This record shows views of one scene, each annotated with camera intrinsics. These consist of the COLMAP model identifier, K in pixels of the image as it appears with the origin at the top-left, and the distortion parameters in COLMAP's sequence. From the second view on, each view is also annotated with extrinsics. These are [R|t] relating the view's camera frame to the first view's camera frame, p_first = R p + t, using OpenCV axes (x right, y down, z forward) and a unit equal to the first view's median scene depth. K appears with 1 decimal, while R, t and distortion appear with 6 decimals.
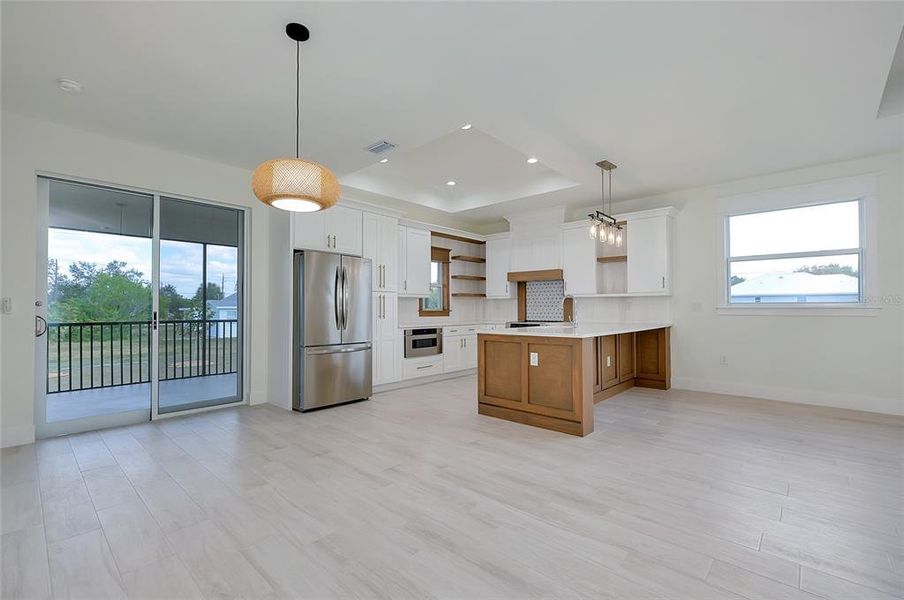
lens RADIAL K [[395.5, 0, 451.5], [0, 395.5, 306.6], [0, 0, 1]] dist [0.001683, 0.000249]
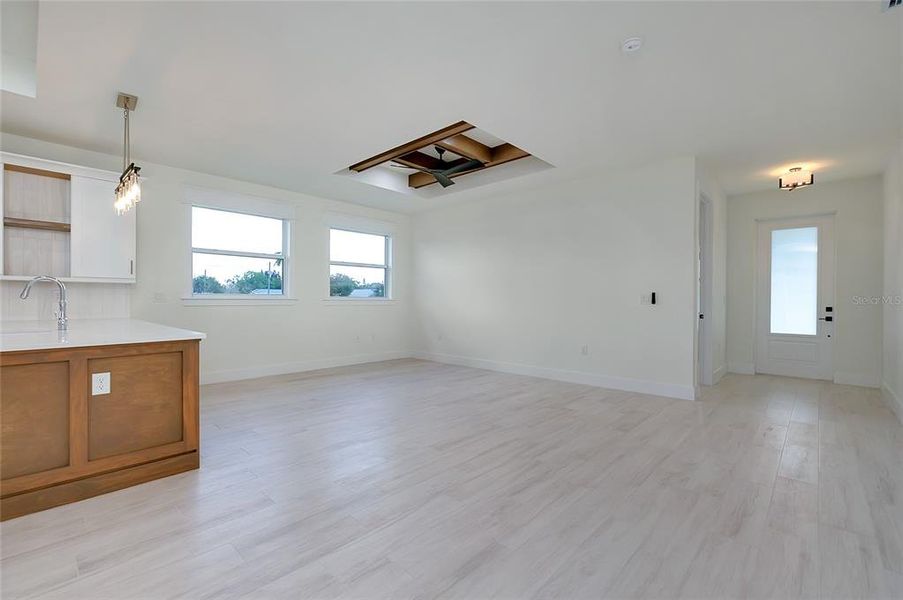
lens RADIAL K [[395.1, 0, 450.8], [0, 395.1, 299.5], [0, 0, 1]] dist [0.001683, 0.000249]
pose [[0.005553, 0.003709, 0.999978, -0.399160], [-0.012858, 0.999911, -0.003637, -0.000468], [-0.999902, -0.012838, 0.005601, 0.471644]]
